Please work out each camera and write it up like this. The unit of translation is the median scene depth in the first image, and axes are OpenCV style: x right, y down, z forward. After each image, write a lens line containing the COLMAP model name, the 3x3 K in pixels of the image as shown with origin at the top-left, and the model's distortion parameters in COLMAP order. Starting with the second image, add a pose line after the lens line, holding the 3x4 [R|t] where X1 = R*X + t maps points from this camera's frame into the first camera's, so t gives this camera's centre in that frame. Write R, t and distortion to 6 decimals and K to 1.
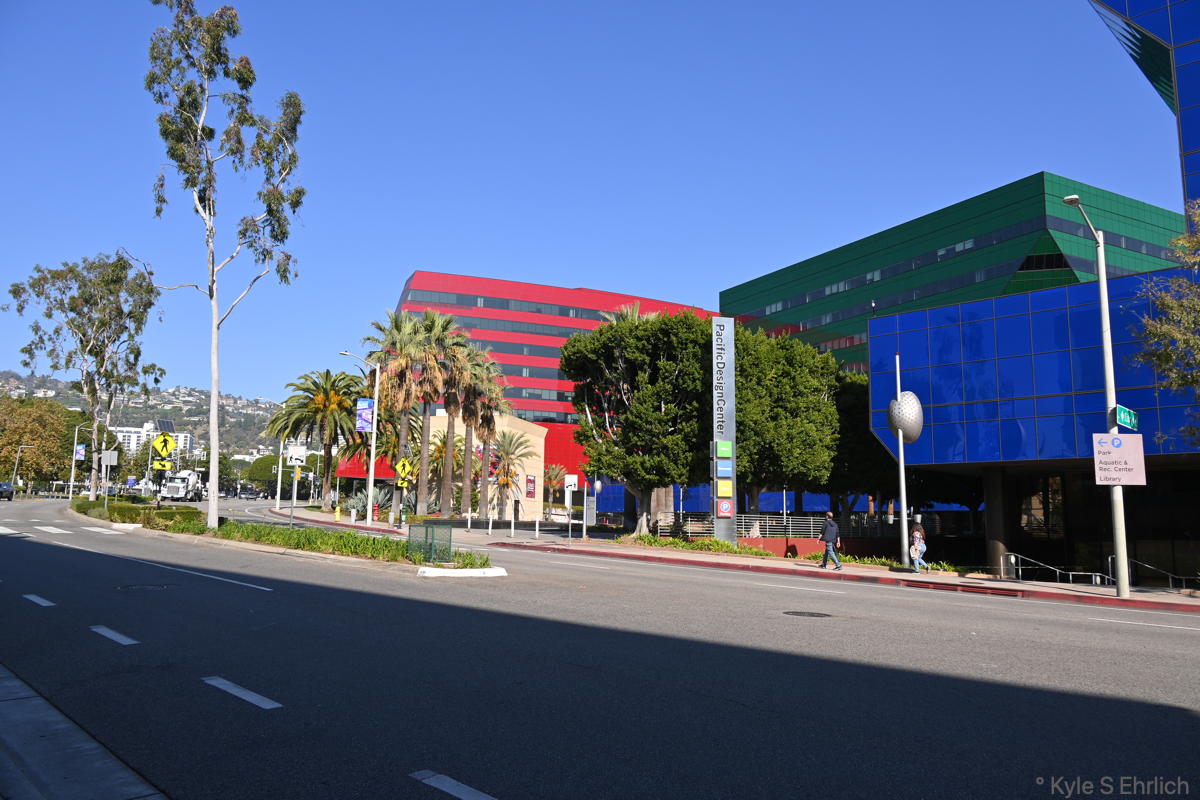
lens RADIAL K [[900.7, 0, 600.0], [0, 900.7, 400.0], [0, 0, 1]] dist [0.027330, -0.052287]
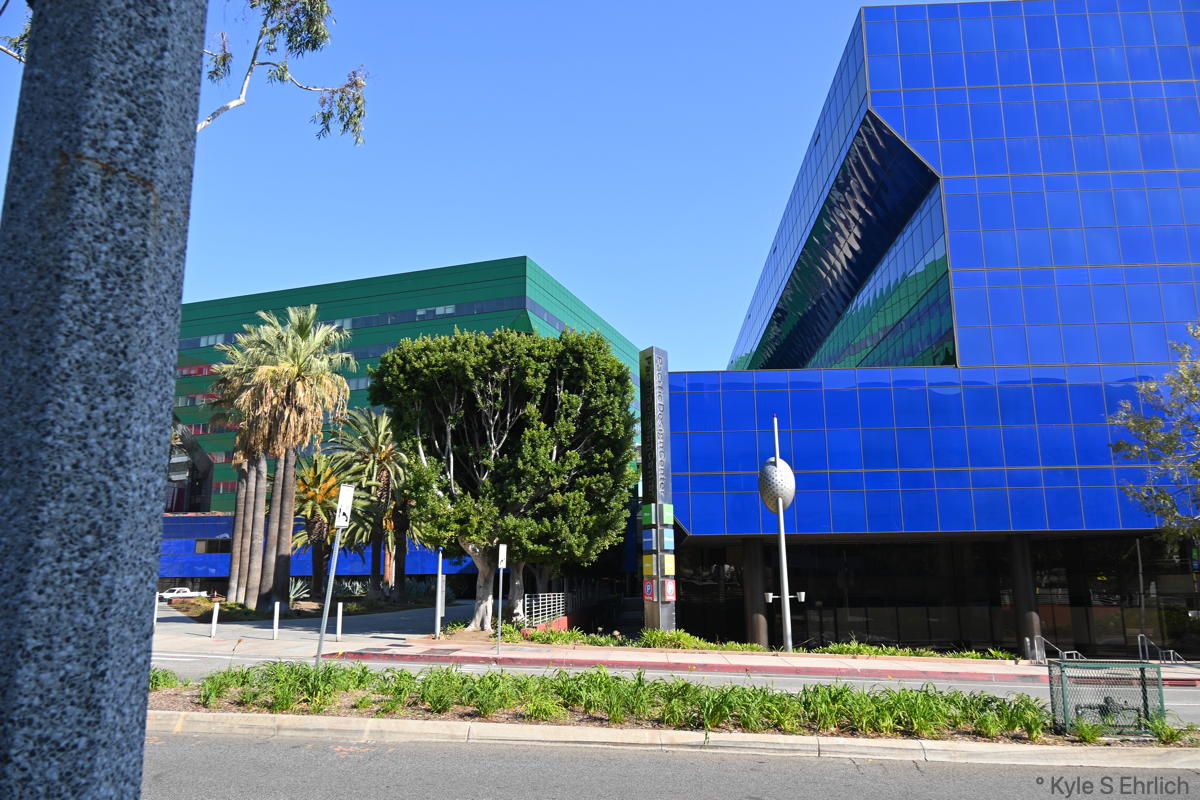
lens RADIAL K [[900.7, 0, 600.0], [0, 900.7, 400.0], [0, 0, 1]] dist [0.027330, -0.052287]
pose [[0.744095, 0.115839, 0.657954, -0.411713], [-0.074518, 0.993098, -0.090571, 0.029399], [-0.663905, 0.018364, 0.747592, 0.422966]]
